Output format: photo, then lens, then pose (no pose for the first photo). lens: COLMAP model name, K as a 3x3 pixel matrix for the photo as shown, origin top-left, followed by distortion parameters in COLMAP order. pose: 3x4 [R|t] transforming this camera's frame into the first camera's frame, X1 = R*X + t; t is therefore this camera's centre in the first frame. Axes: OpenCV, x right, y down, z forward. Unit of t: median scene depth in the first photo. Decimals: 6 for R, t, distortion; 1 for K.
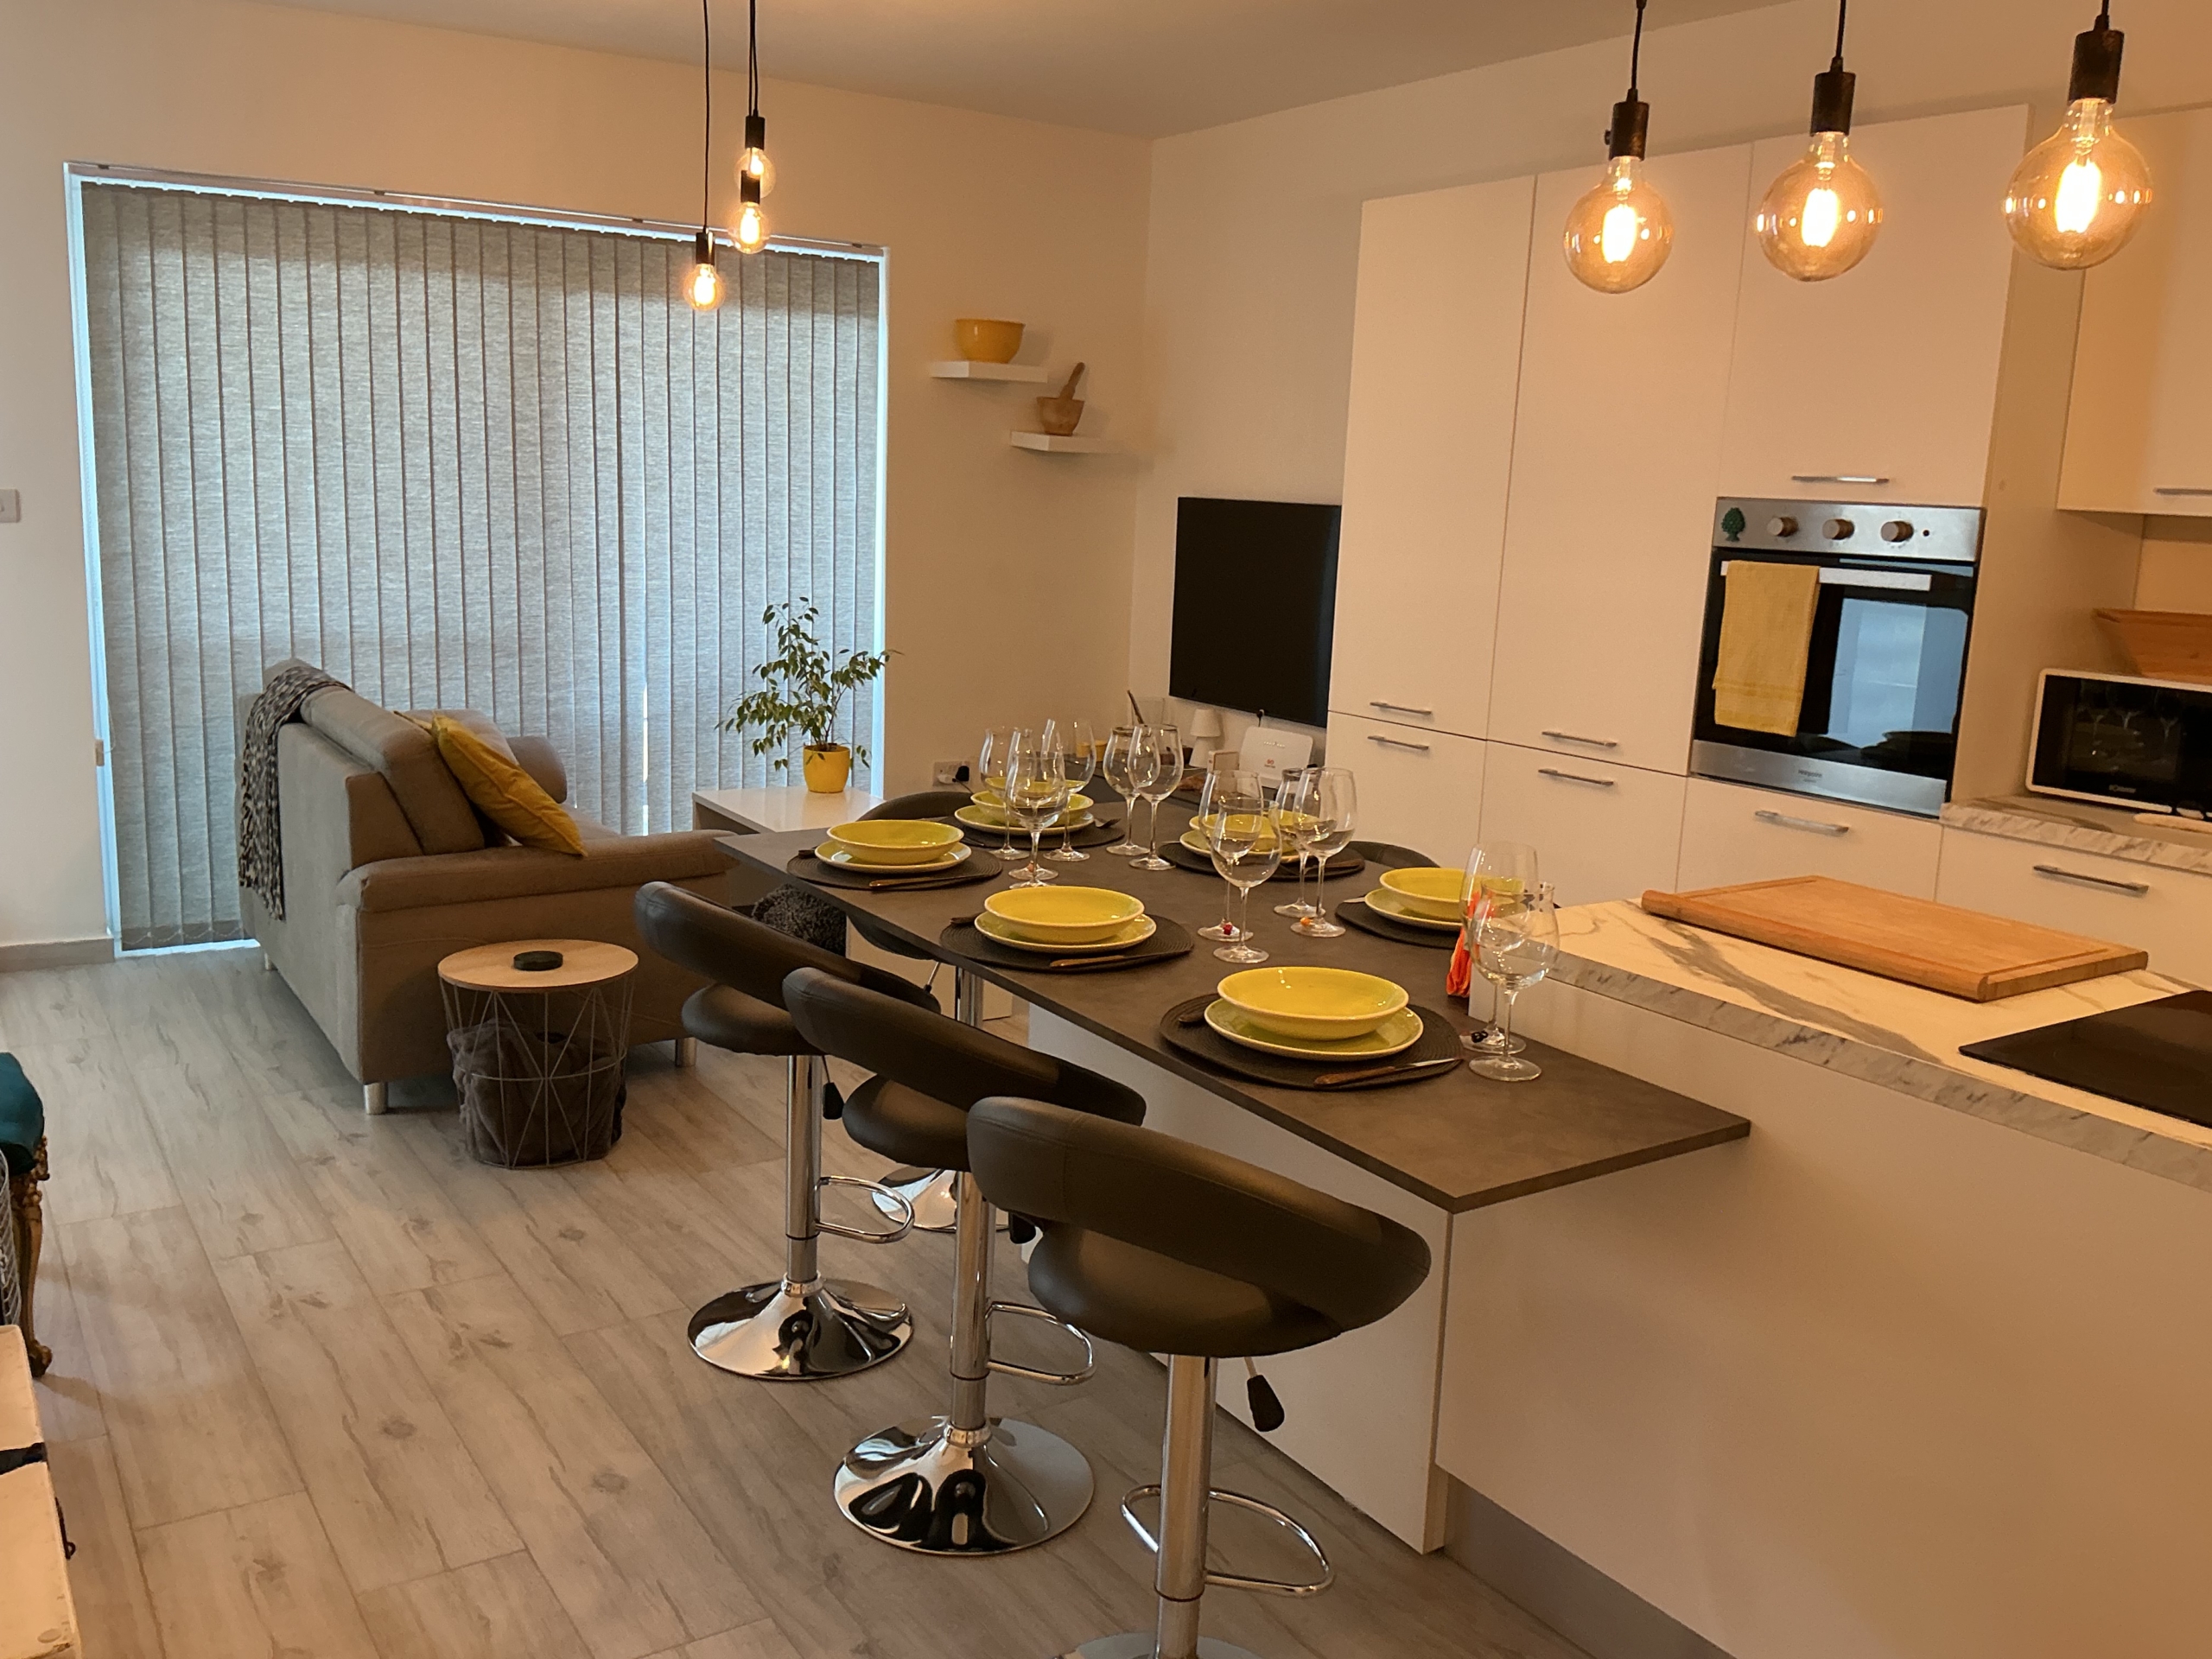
lens RADIAL K [[1855.2, 0, 1106.0], [0, 1855.2, 829.5], [0, 0, 1]] dist [0.141676, -0.289060]
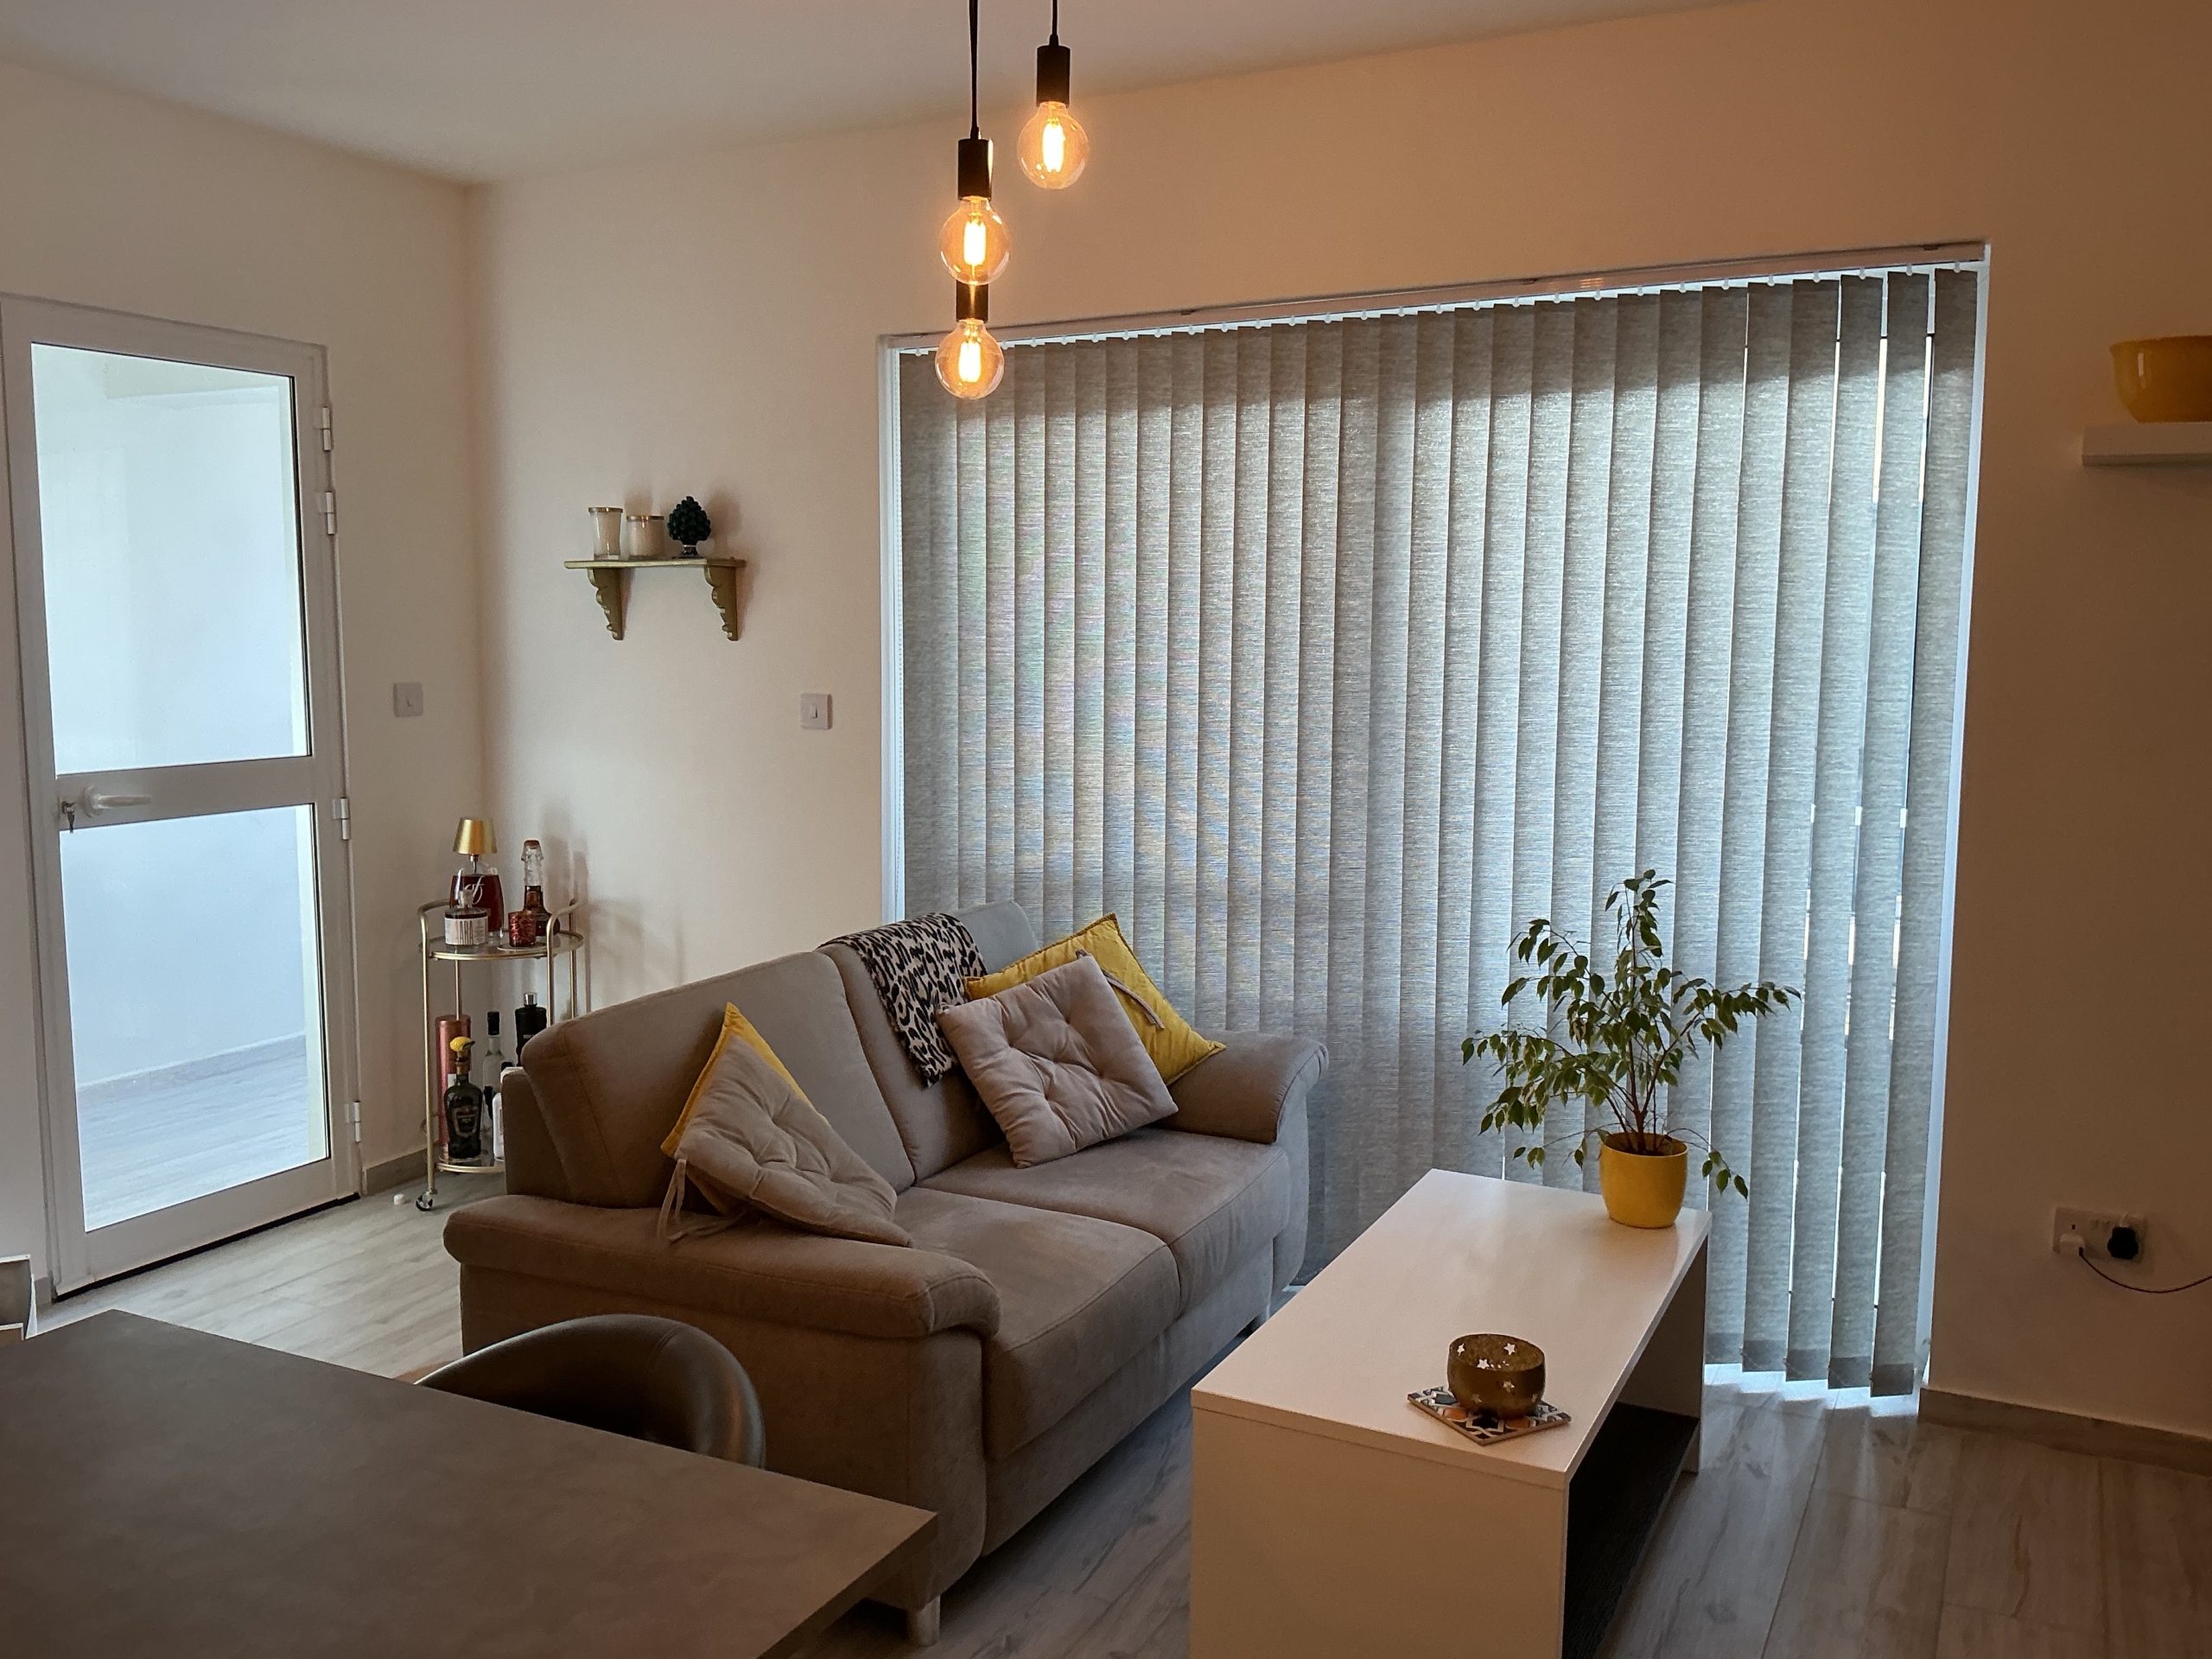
lens RADIAL K [[1855.2, 0, 1106.0], [0, 1855.2, 829.5], [0, 0, 1]] dist [0.141676, -0.289060]
pose [[0.493397, 0.059665, -0.867756, 0.262005], [-0.150771, 0.988409, -0.017766, -0.105314], [0.856637, 0.139598, 0.496674, 0.593595]]
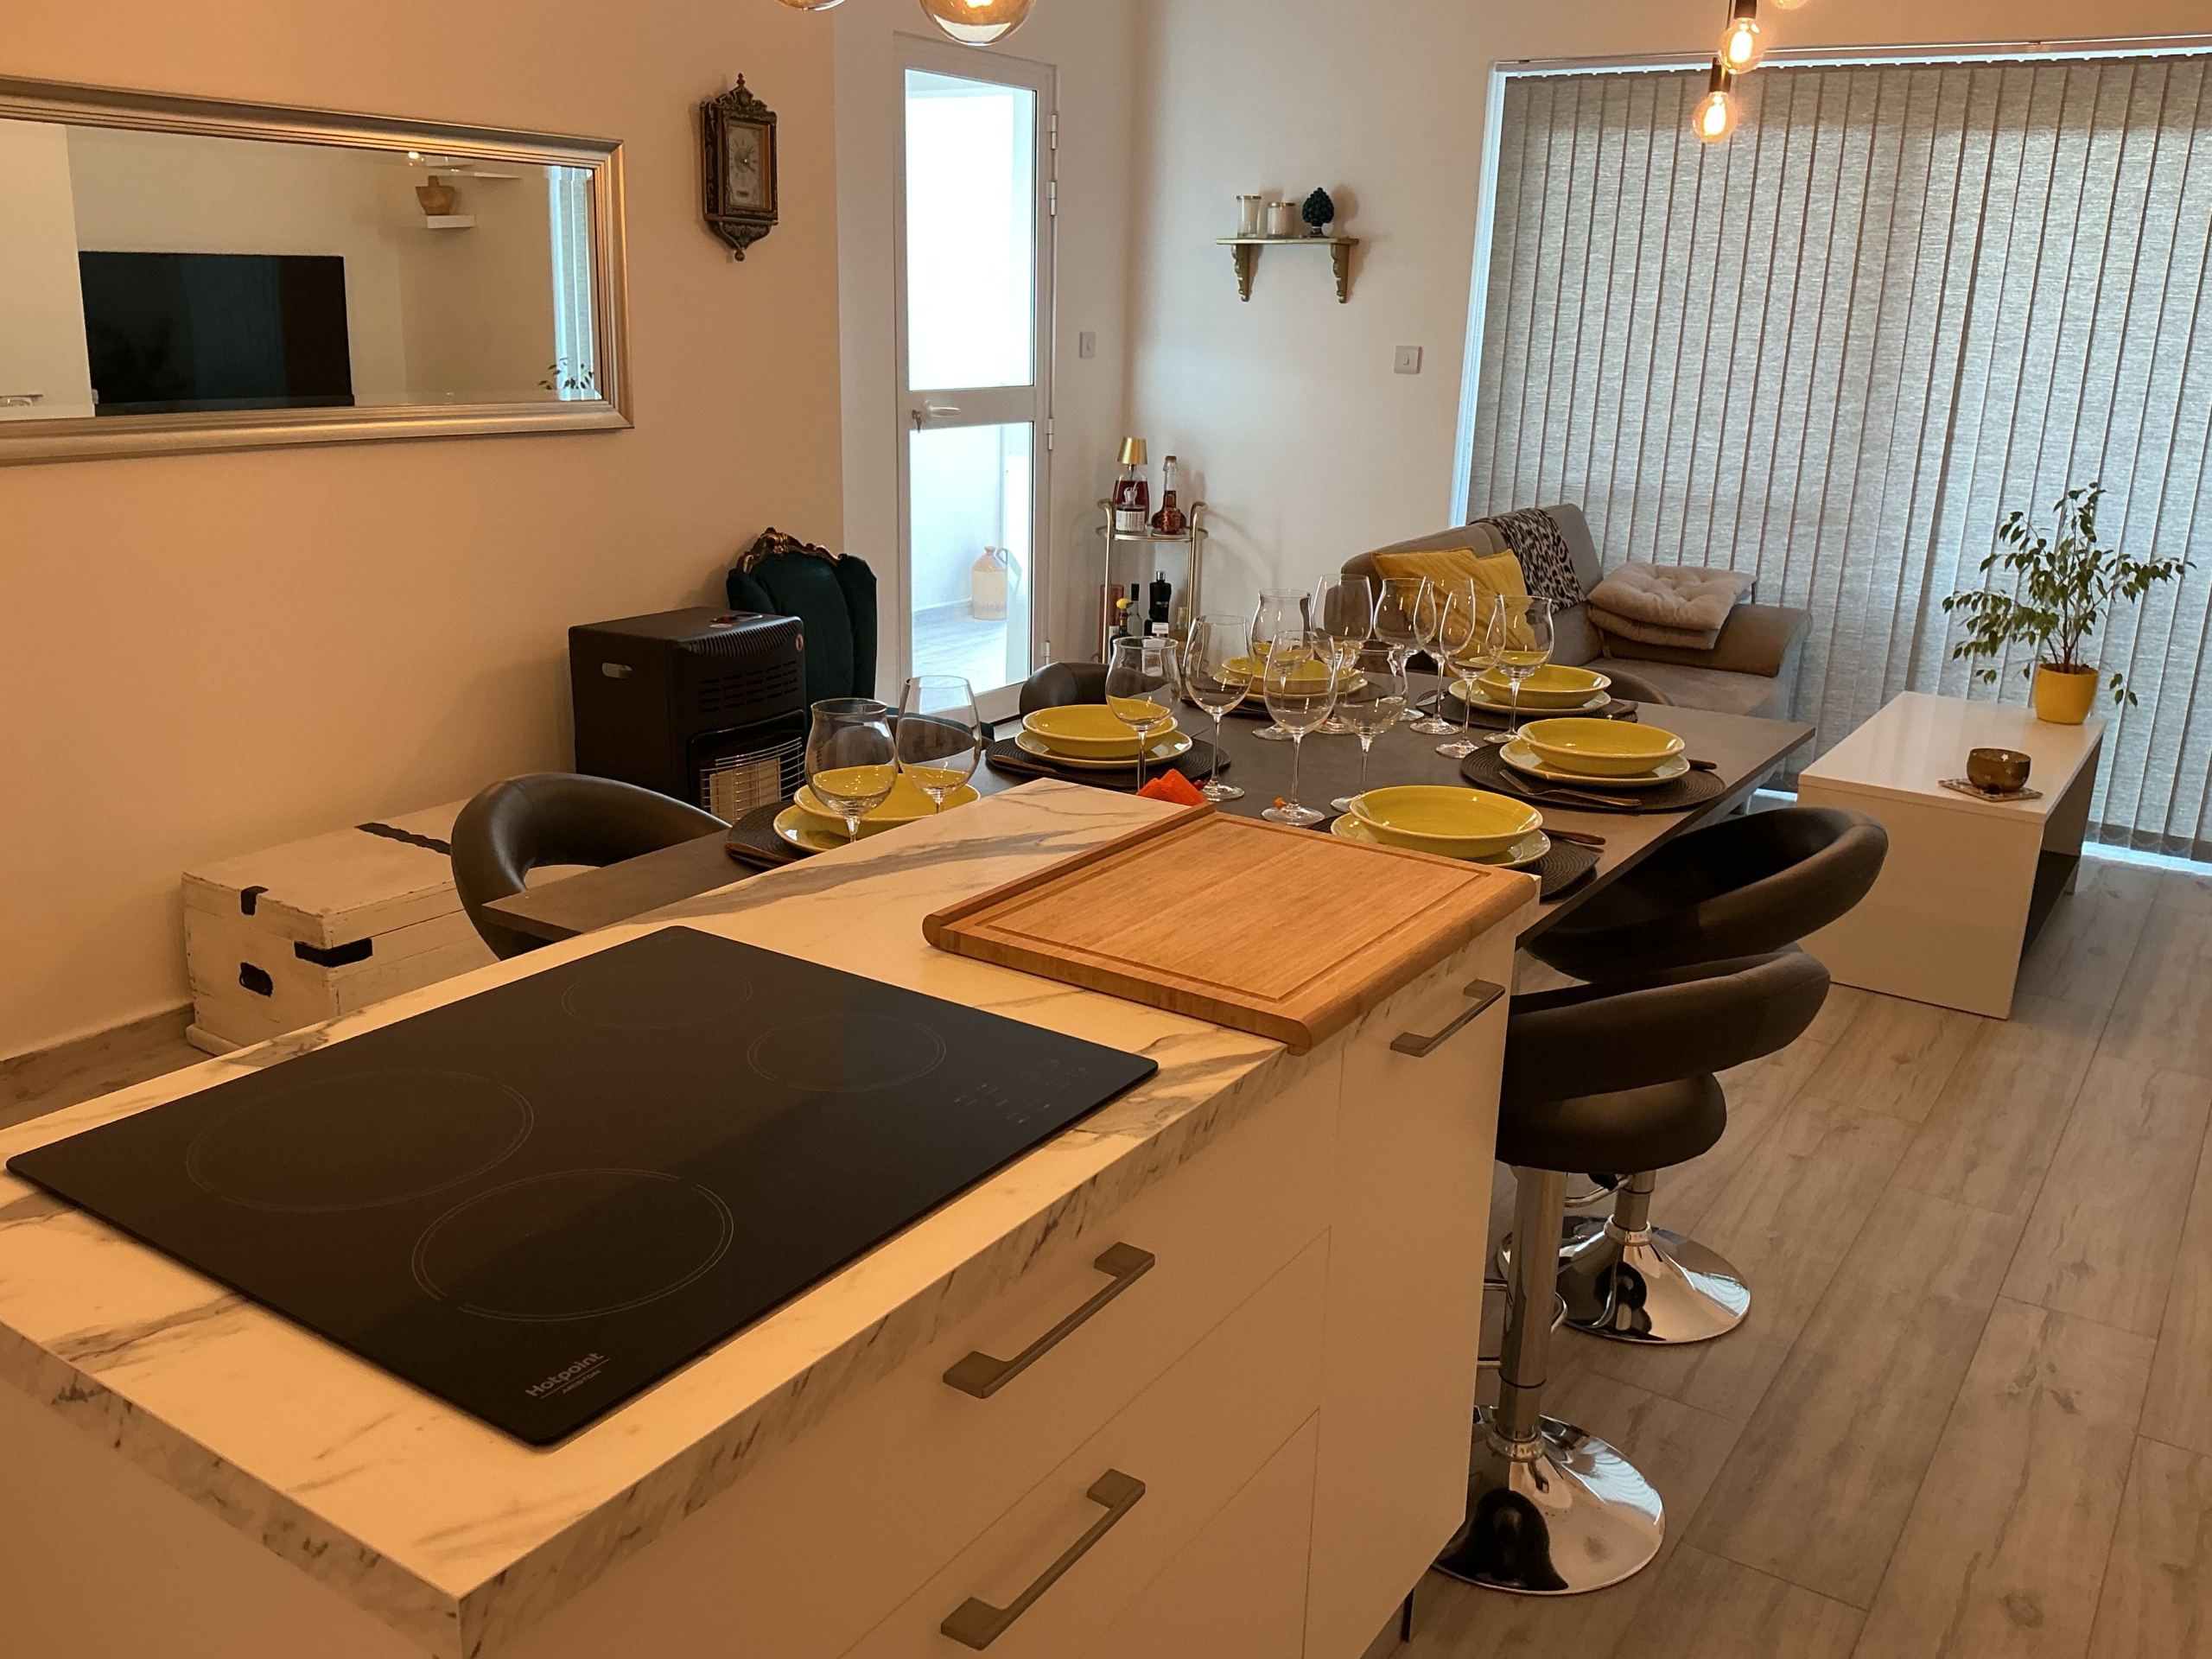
lens RADIAL K [[1855.2, 0, 1106.0], [0, 1855.2, 829.5], [0, 0, 1]] dist [0.141676, -0.289060]
pose [[0.390803, 0.231378, -0.890919, 0.457136], [-0.185997, 0.967776, 0.169750, -0.038818], [0.901487, 0.099369, 0.421245, 0.288679]]
